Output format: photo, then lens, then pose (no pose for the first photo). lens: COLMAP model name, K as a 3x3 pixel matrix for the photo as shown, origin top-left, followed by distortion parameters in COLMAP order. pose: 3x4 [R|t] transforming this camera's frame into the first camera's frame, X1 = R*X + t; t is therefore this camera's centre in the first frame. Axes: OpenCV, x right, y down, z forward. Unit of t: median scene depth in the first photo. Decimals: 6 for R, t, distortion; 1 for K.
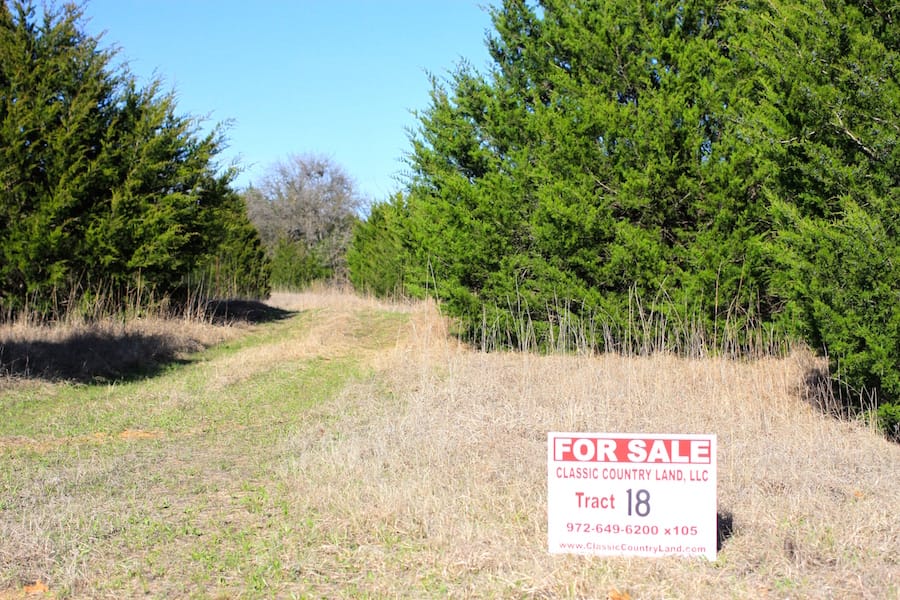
lens RADIAL K [[1707.5, 0, 451.3], [0, 1707.5, 299.7], [0, 0, 1]] dist [0.027890, 0.000000]
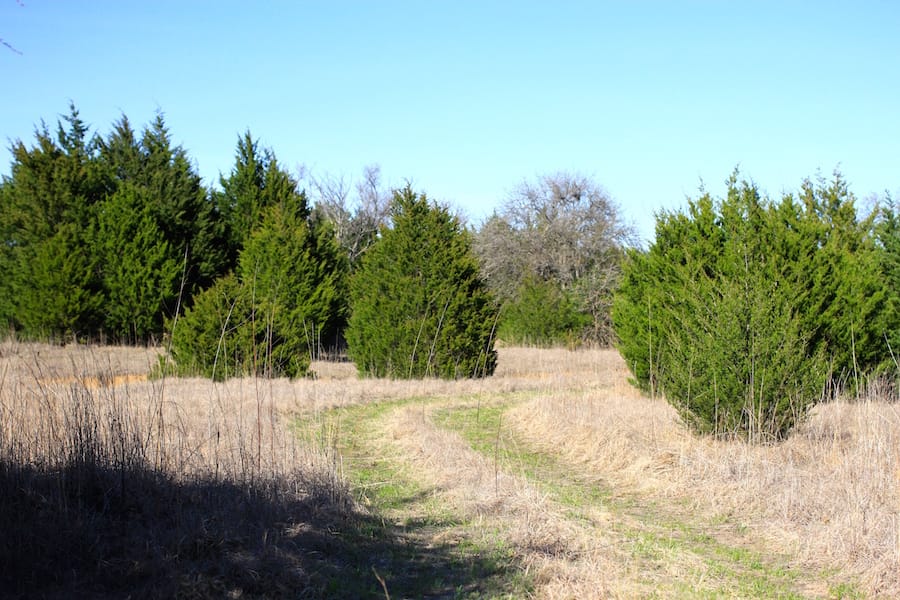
lens RADIAL K [[1707.5, 0, 451.4], [0, 1707.5, 300.1], [0, 0, 1]] dist [0.027890, 0.000000]
pose [[0.988358, -0.003023, -0.152114, -0.012721], [-0.000228, 0.999772, -0.021347, -0.007823], [0.152144, 0.021133, 0.988132, 0.197752]]
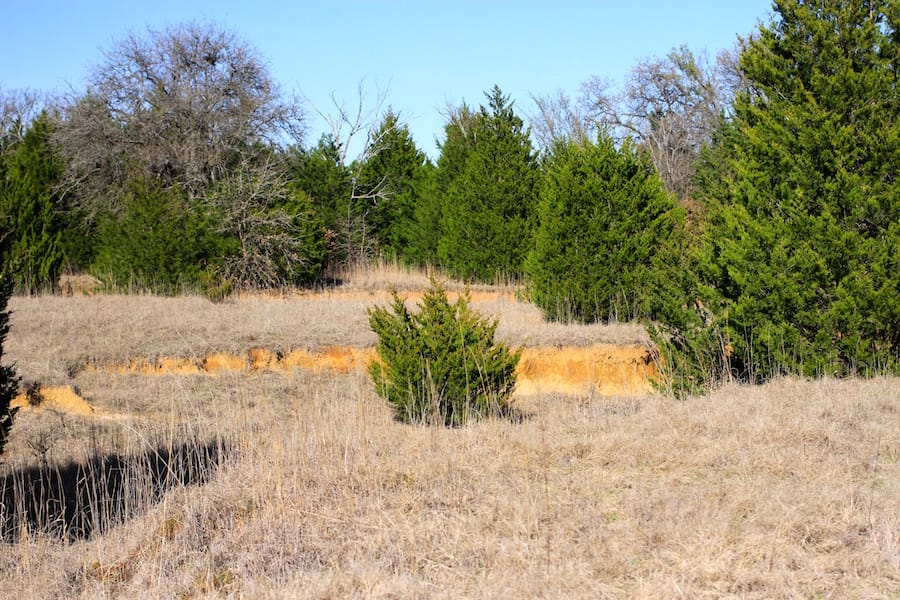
lens RADIAL K [[1707.5, 0, 450.5], [0, 1707.5, 298.6], [0, 0, 1]] dist [0.027890, 0.000000]
pose [[0.997458, -0.011099, 0.070385, -0.040946], [0.009438, 0.999670, 0.023893, -0.011278], [-0.070627, -0.023168, 0.997234, 0.468347]]
